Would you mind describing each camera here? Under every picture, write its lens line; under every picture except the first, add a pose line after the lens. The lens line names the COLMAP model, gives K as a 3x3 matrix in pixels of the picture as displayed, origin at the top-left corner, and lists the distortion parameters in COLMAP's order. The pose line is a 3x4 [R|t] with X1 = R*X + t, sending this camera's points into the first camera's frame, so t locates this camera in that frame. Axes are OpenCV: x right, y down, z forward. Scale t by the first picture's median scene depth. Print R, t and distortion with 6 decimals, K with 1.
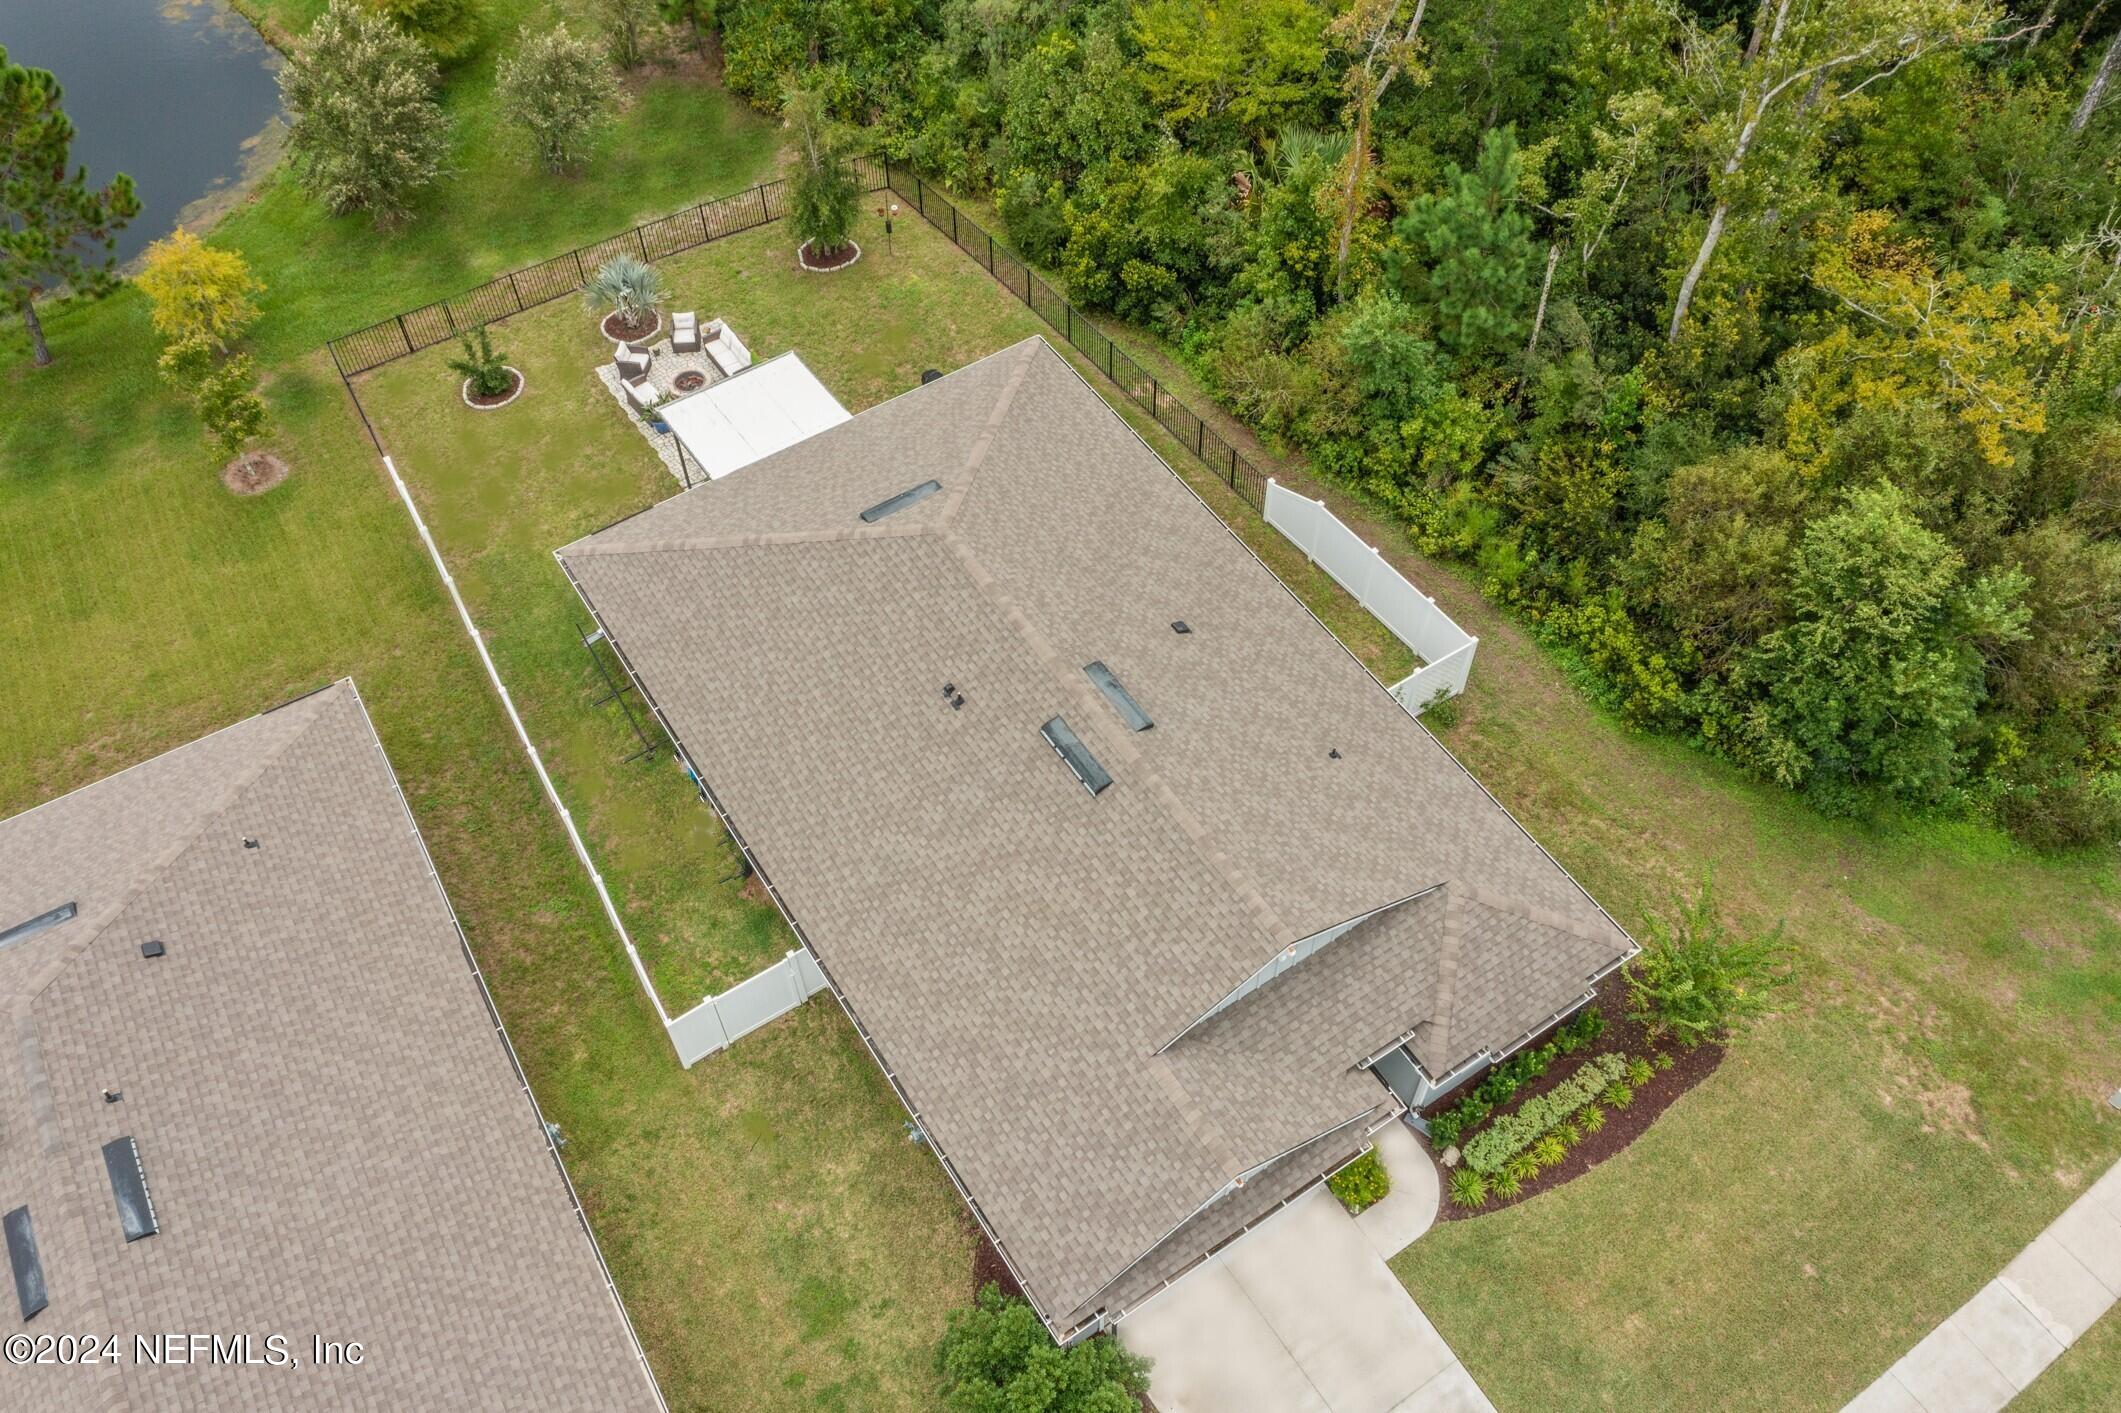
lens RADIAL K [[1613.9, 0, 1060.5], [0, 1613.9, 706.5], [0, 0, 1]] dist [0.004854, 0.001150]
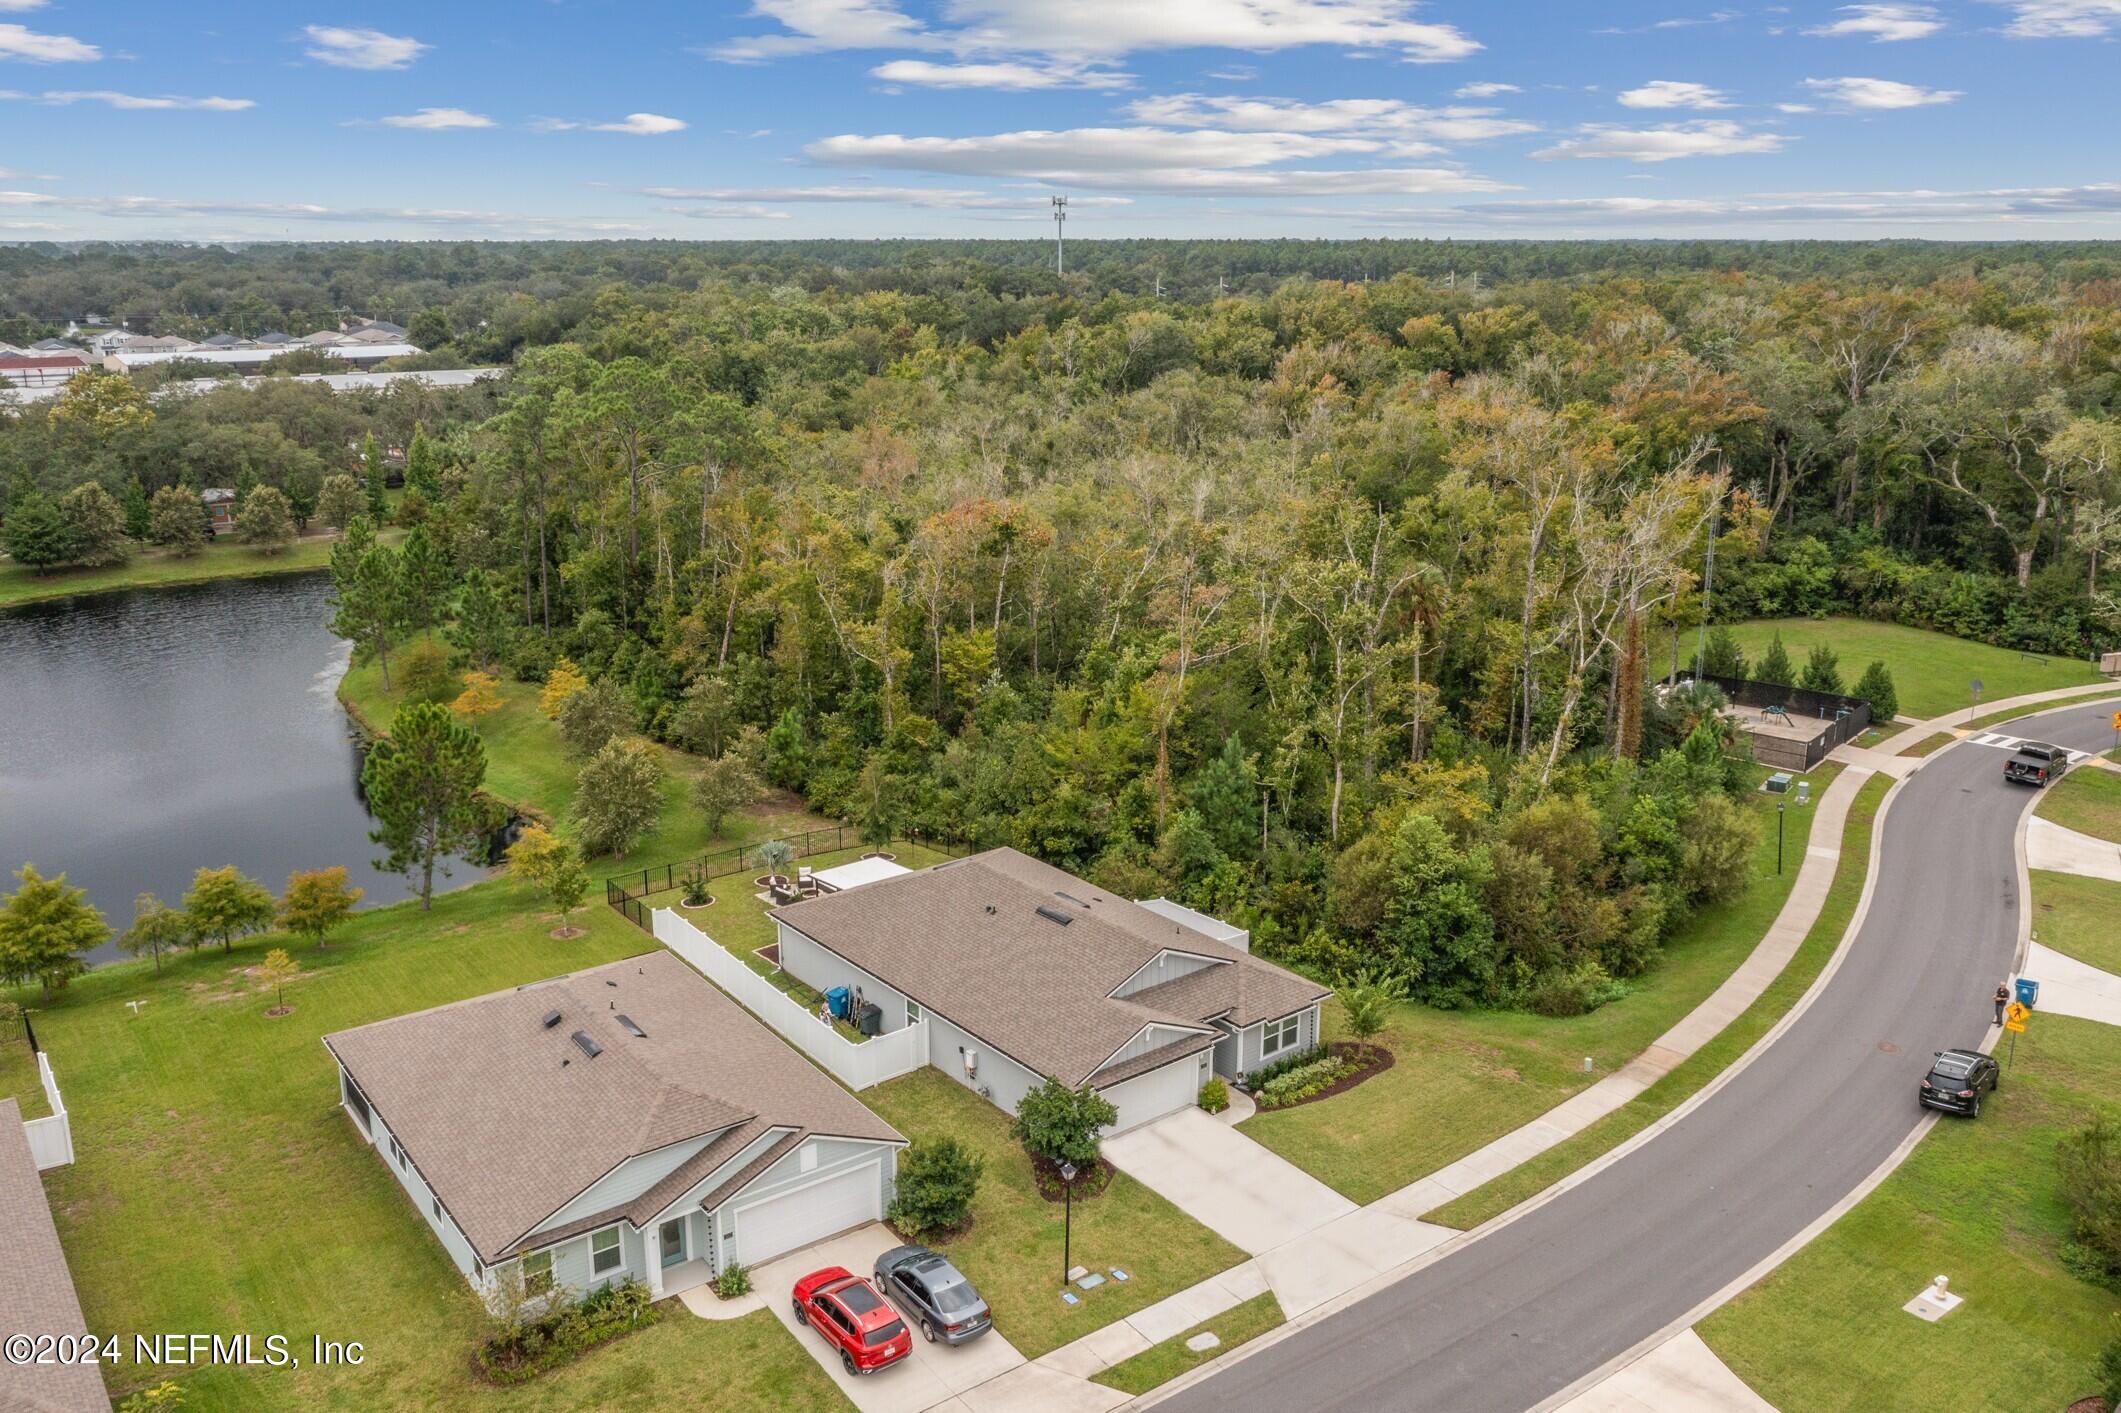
lens RADIAL K [[1704.7, 0, 1057.5], [0, 1704.7, 809.7], [0, 0, 1]] dist [-0.051455, -0.066458]
pose [[0.995111, -0.020030, 0.096707, -0.187263], [0.071758, 0.819427, -0.568675, 1.116630], [-0.067853, 0.572834, 0.816858, -0.832655]]
